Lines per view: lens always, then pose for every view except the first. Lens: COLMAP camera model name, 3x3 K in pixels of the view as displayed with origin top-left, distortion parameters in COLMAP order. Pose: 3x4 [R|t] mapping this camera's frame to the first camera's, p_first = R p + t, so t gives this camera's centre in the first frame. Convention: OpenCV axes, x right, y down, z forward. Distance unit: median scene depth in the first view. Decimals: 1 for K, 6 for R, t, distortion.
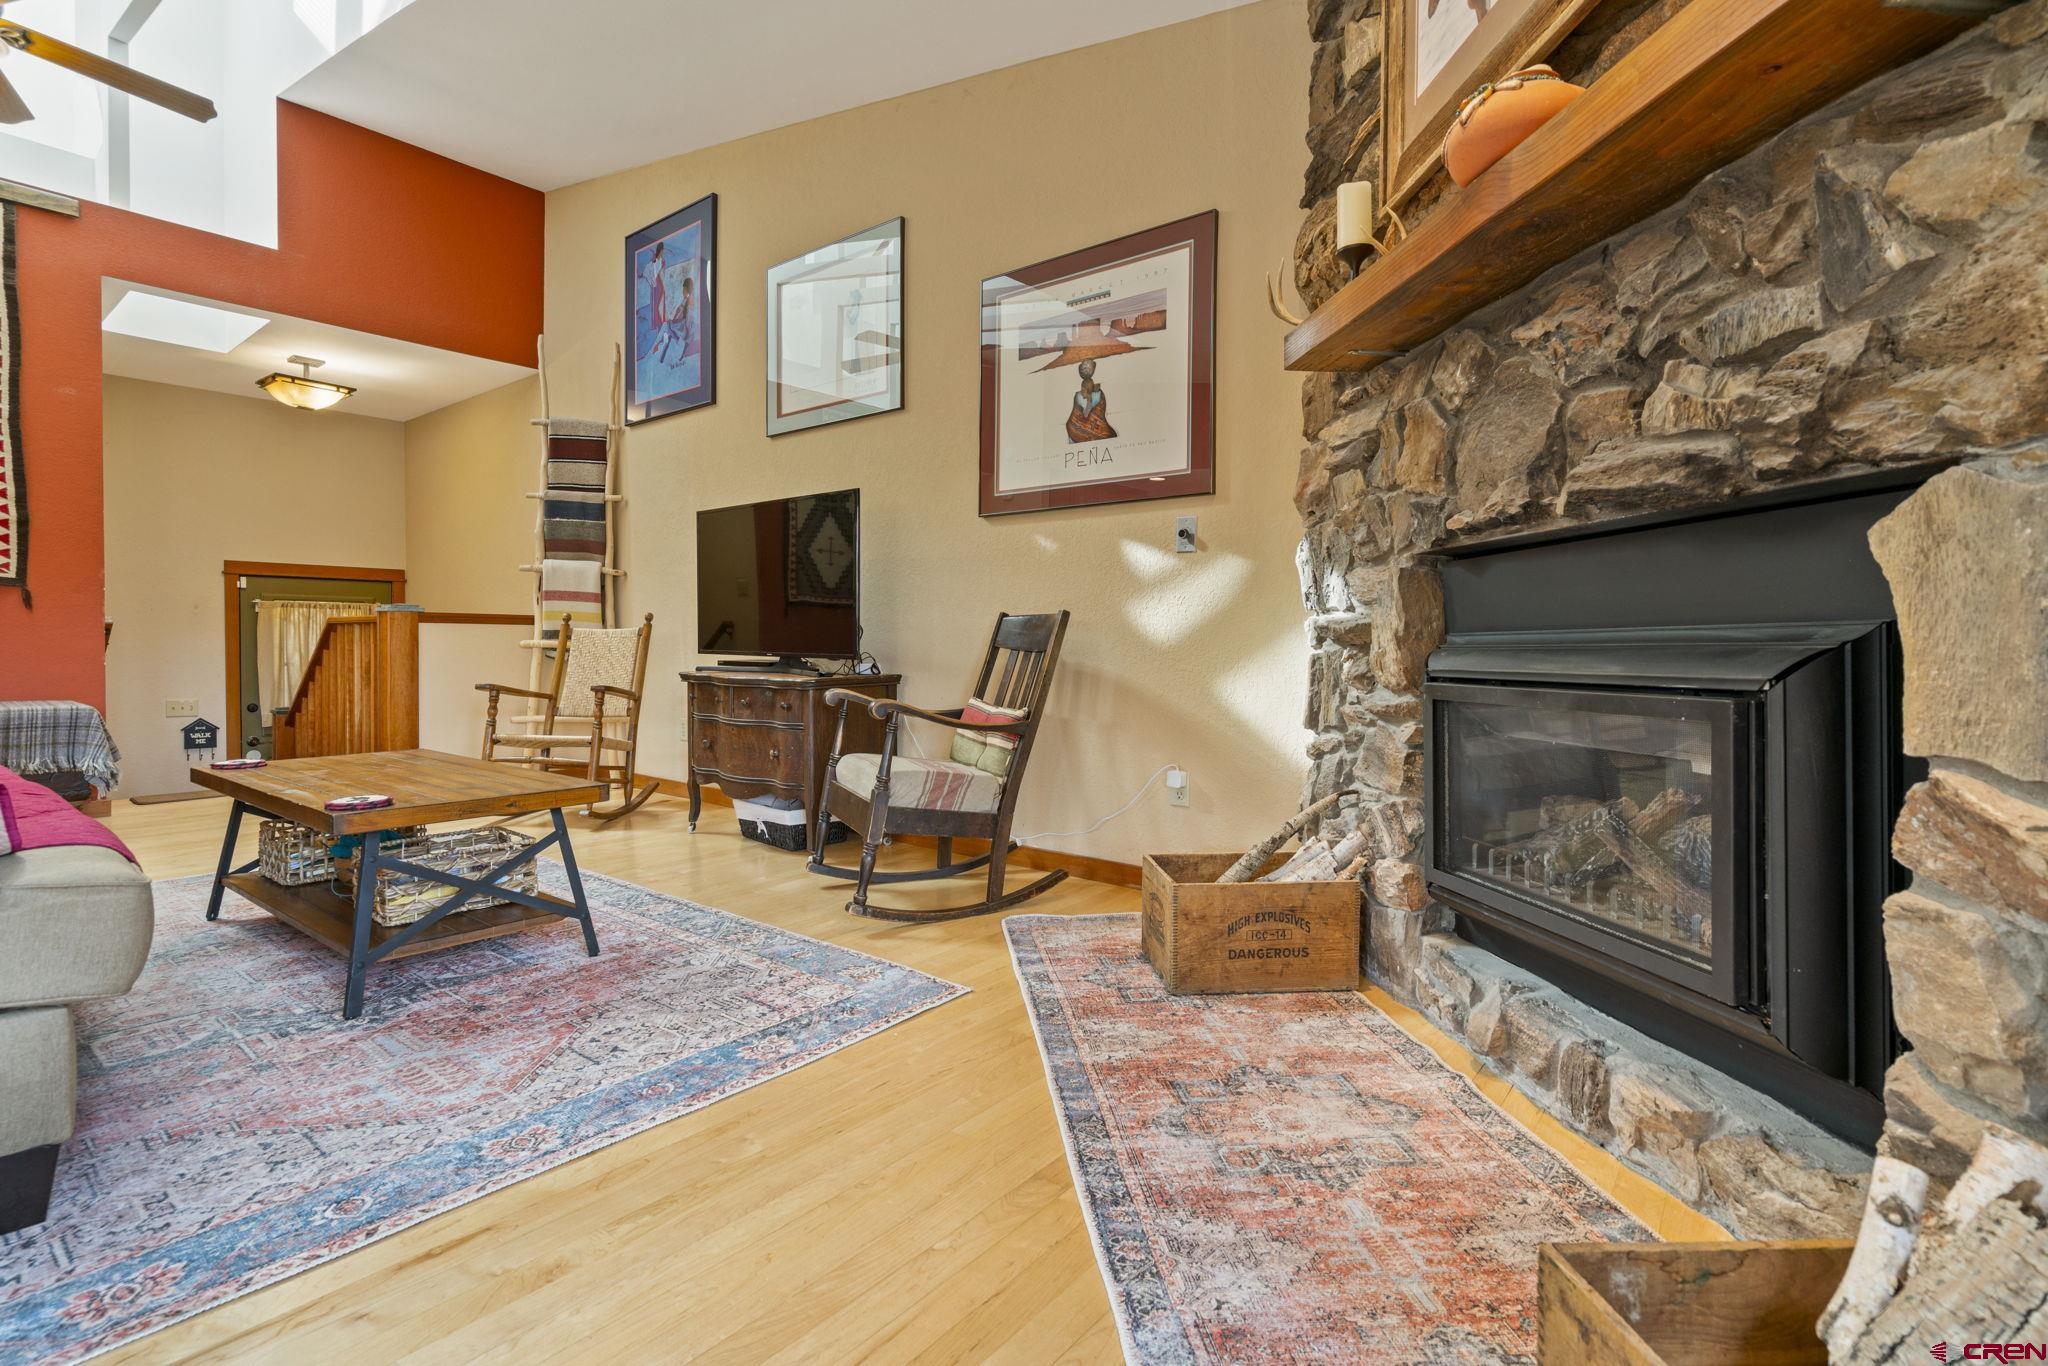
lens RADIAL K [[964.9, 0, 1012.9], [0, 964.9, 648.7], [0, 0, 1]] dist [-0.003737, 0.004755]
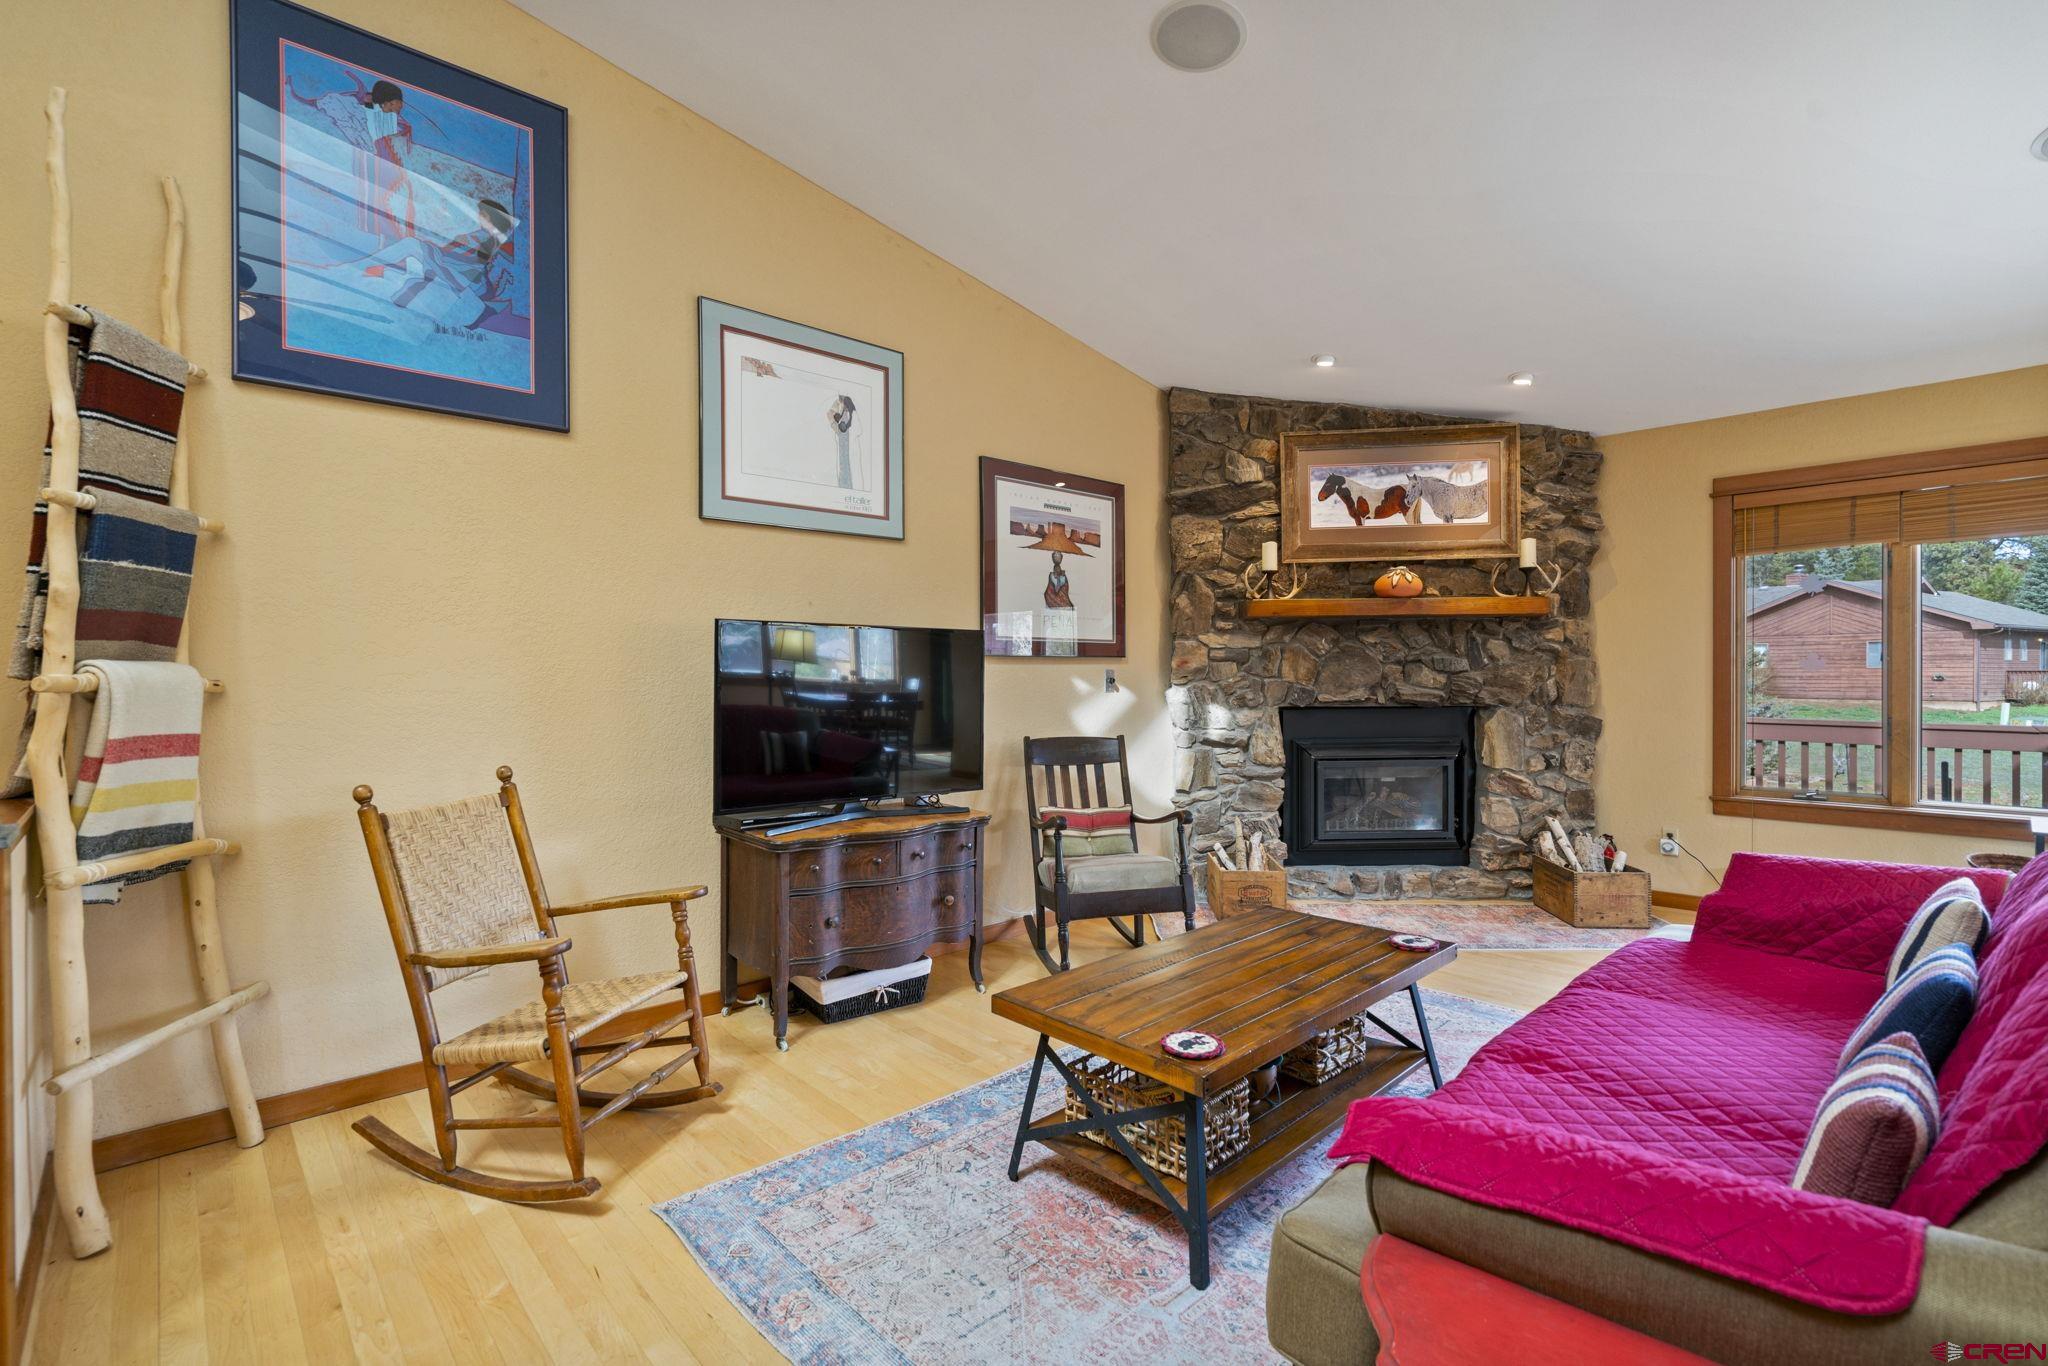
lens RADIAL K [[938.4, 0, 1019.6], [0, 938.4, 670.4], [0, 0, 1]] dist [-0.000433, 0.000915]
pose [[0.126704, -0.008269, 0.991906, -1.317730], [0.007833, 0.999942, 0.007335, -0.141997], [-0.991910, 0.006841, 0.126762, 0.912259]]
